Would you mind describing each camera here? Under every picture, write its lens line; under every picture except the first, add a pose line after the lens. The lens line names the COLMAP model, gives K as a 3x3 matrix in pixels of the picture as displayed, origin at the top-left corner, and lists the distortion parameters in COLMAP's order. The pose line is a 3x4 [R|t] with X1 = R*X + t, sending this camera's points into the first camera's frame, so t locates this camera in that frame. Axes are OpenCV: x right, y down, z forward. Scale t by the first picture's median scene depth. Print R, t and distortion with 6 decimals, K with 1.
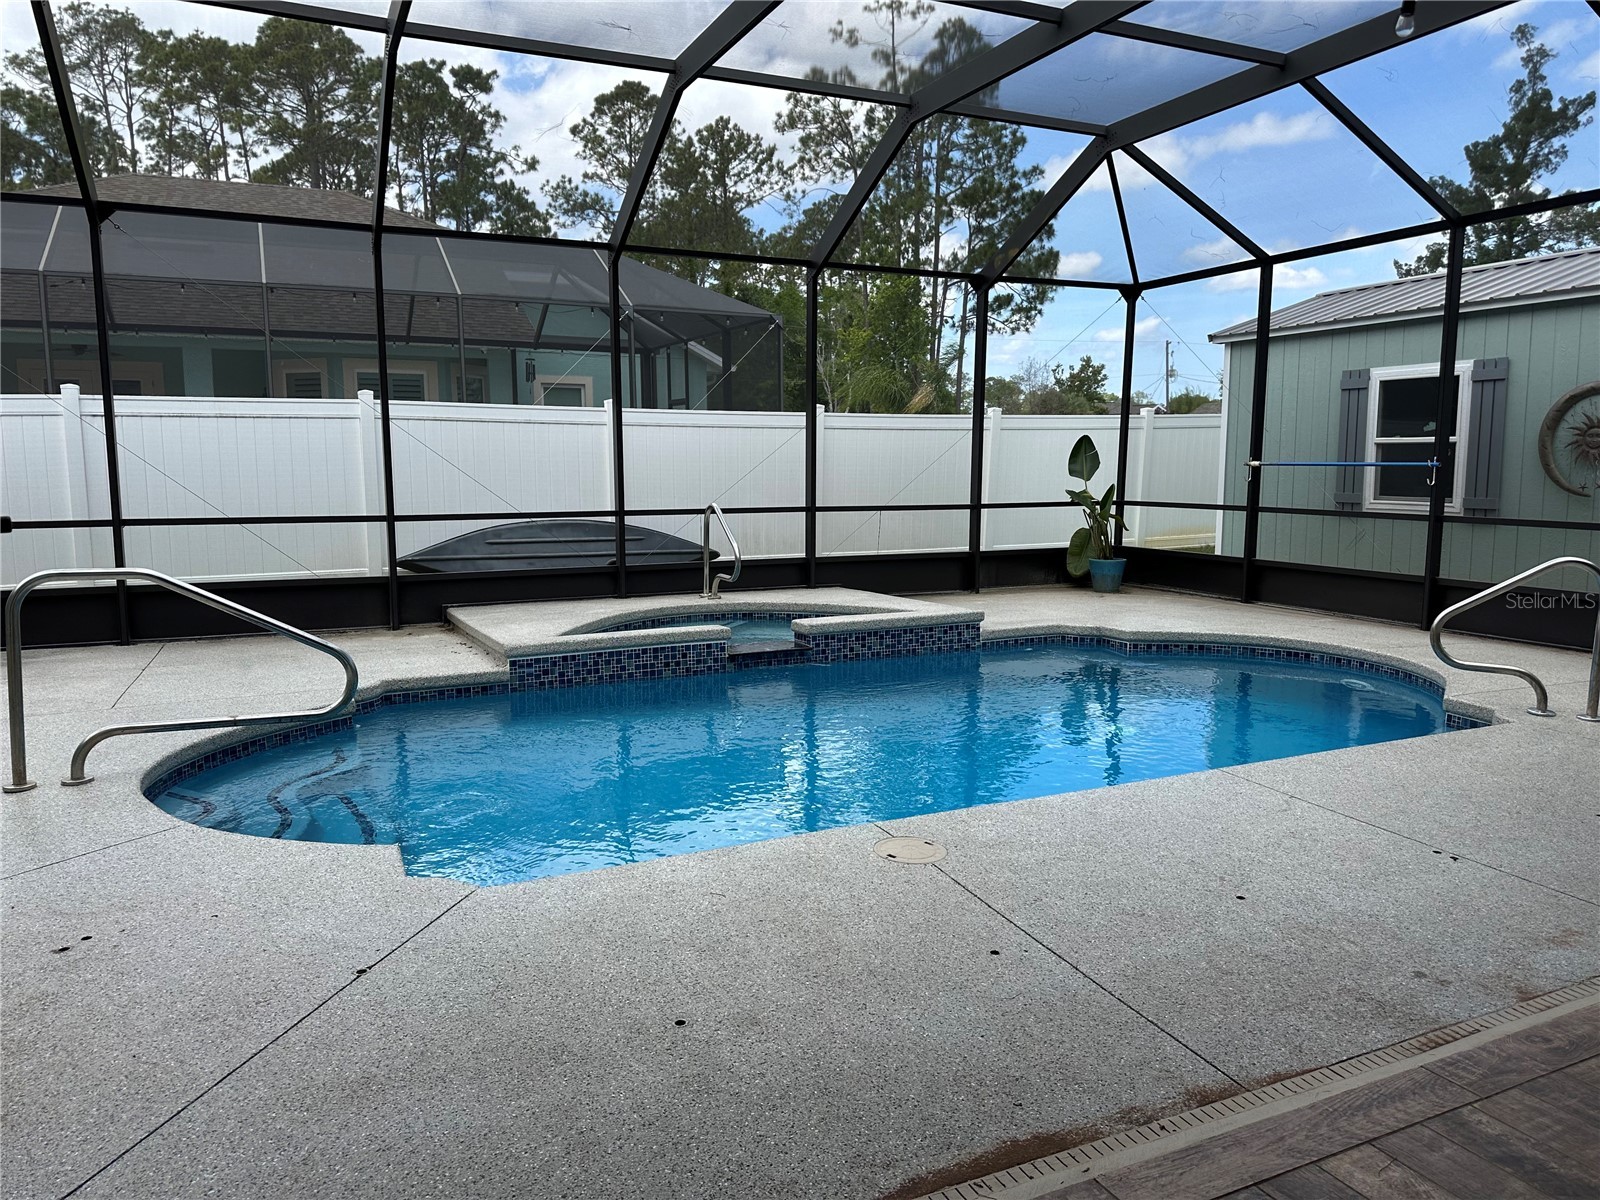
lens RADIAL K [[1122.2, 0, 811.8], [0, 1122.2, 590.0], [0, 0, 1]] dist [0.079180, -0.107675]
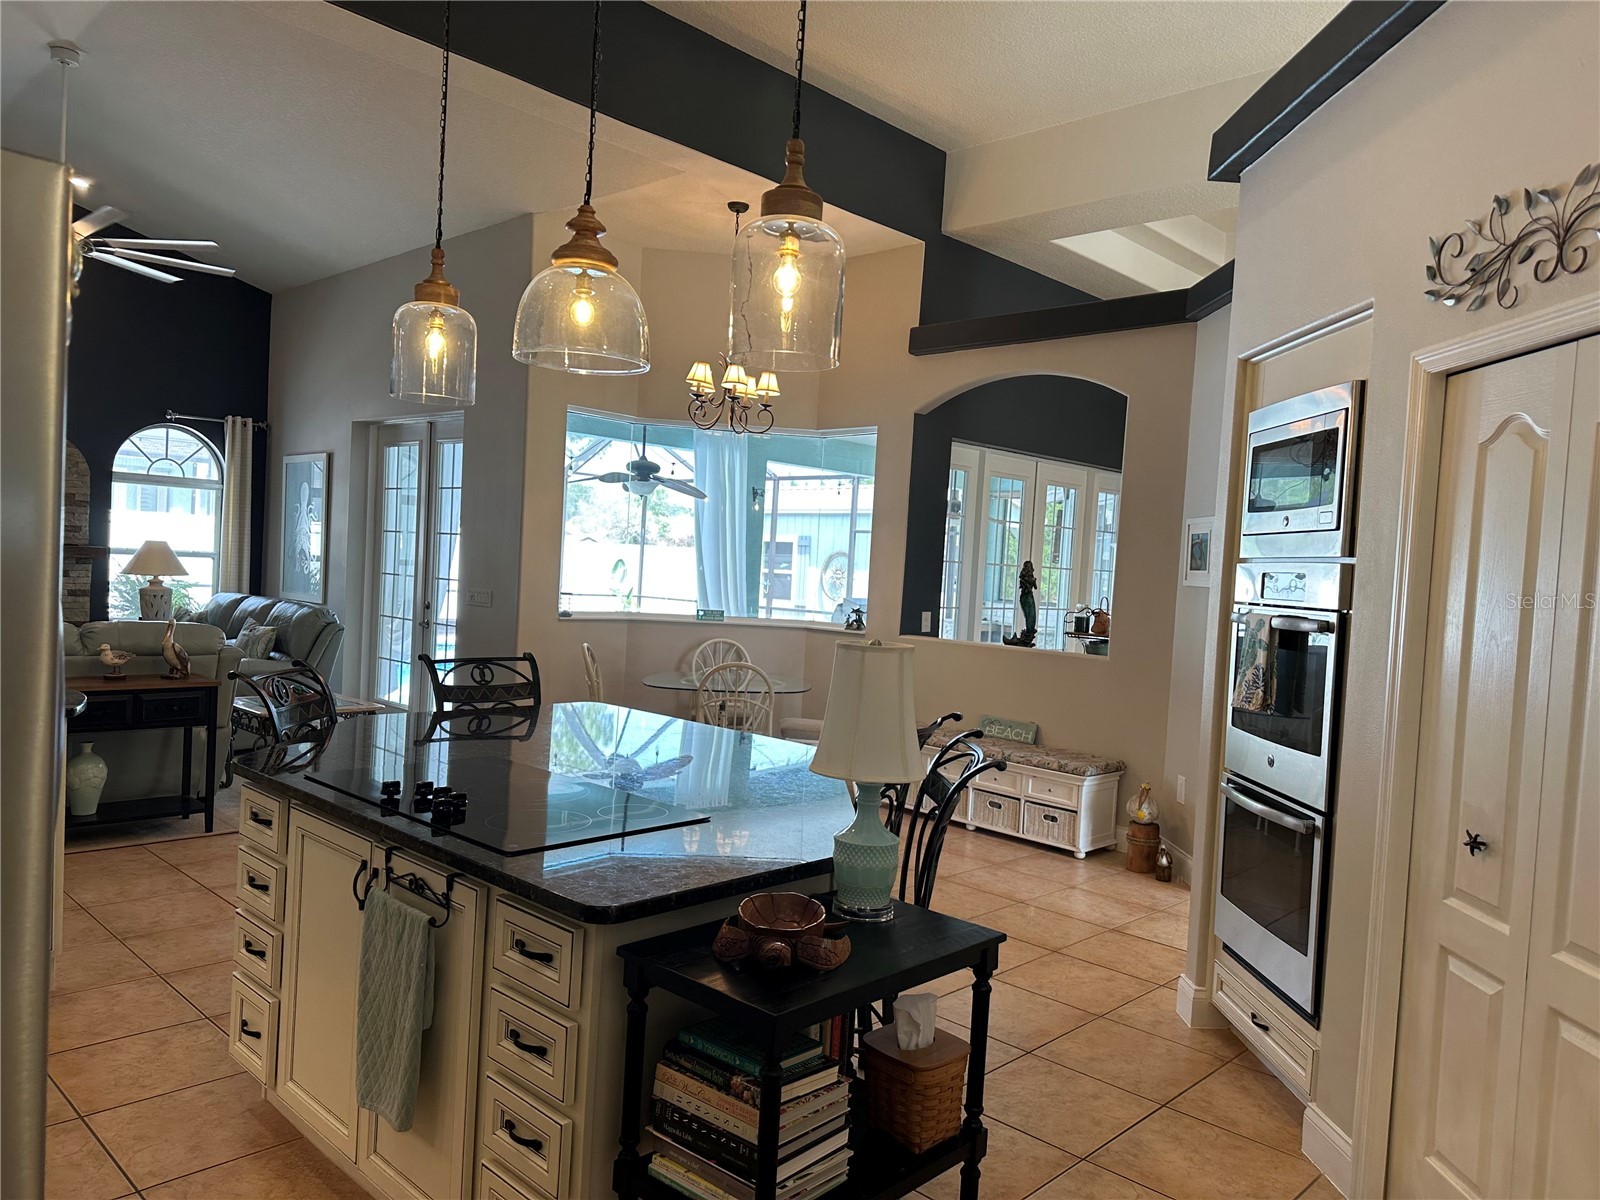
lens RADIAL K [[1125.5, 0, 810.9], [0, 1125.5, 606.3], [0, 0, 1]] dist [0.078701, -0.095187]
pose [[0.931104, 0.039010, 0.362663, -0.136906], [-0.011642, 0.996936, -0.077345, 0.083004], [-0.364569, 0.067794, 0.928705, -0.856552]]
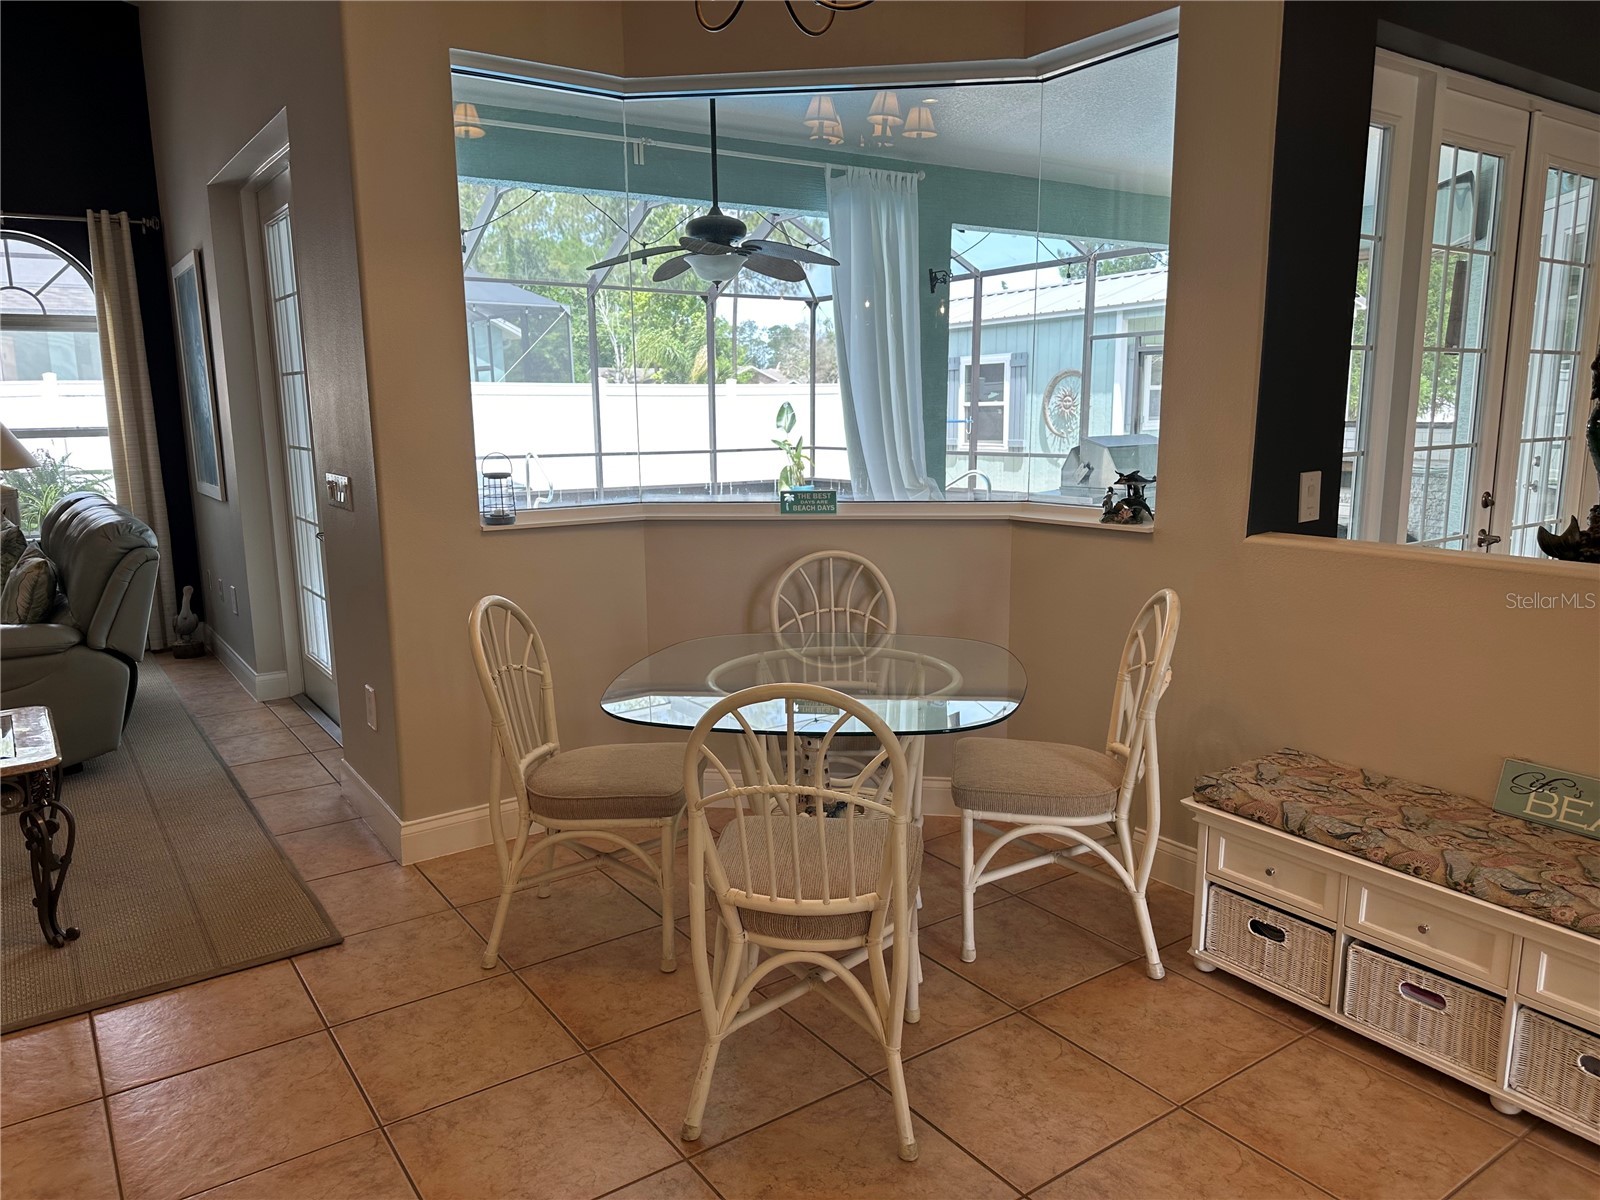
lens RADIAL K [[1131.3, 0, 801.2], [0, 1131.3, 606.5], [0, 0, 1]] dist [0.062309, -0.066860]
pose [[0.985244, -0.040786, 0.166223, 0.007437], [0.031246, 0.997733, 0.059608, 0.043972], [-0.168277, -0.053534, 0.984285, -0.496915]]
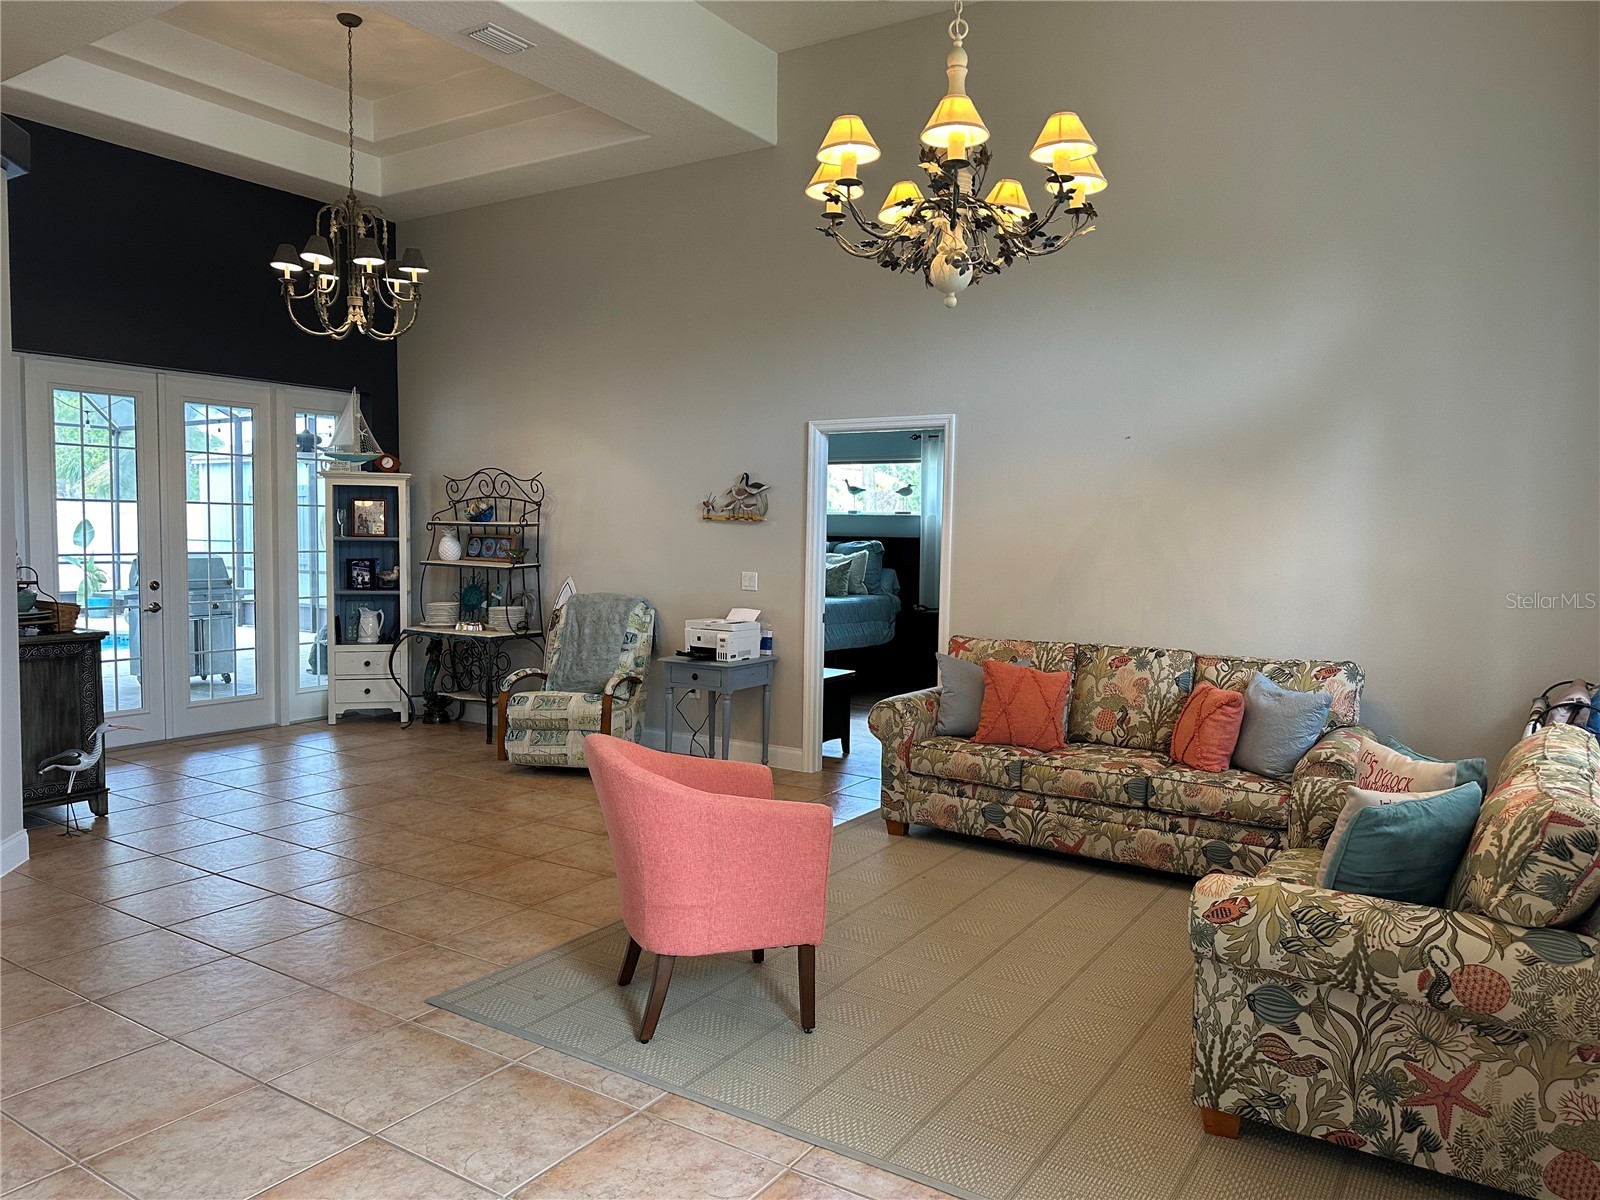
lens RADIAL K [[1127.6, 0, 798.6], [0, 1127.6, 596.8], [0, 0, 1]] dist [0.081780, -0.100672]
pose [[0.851070, -0.019053, 0.524707, 0.277244], [0.047989, 0.997981, -0.041601, 0.092390], [-0.522855, 0.060585, 0.850266, -0.936658]]
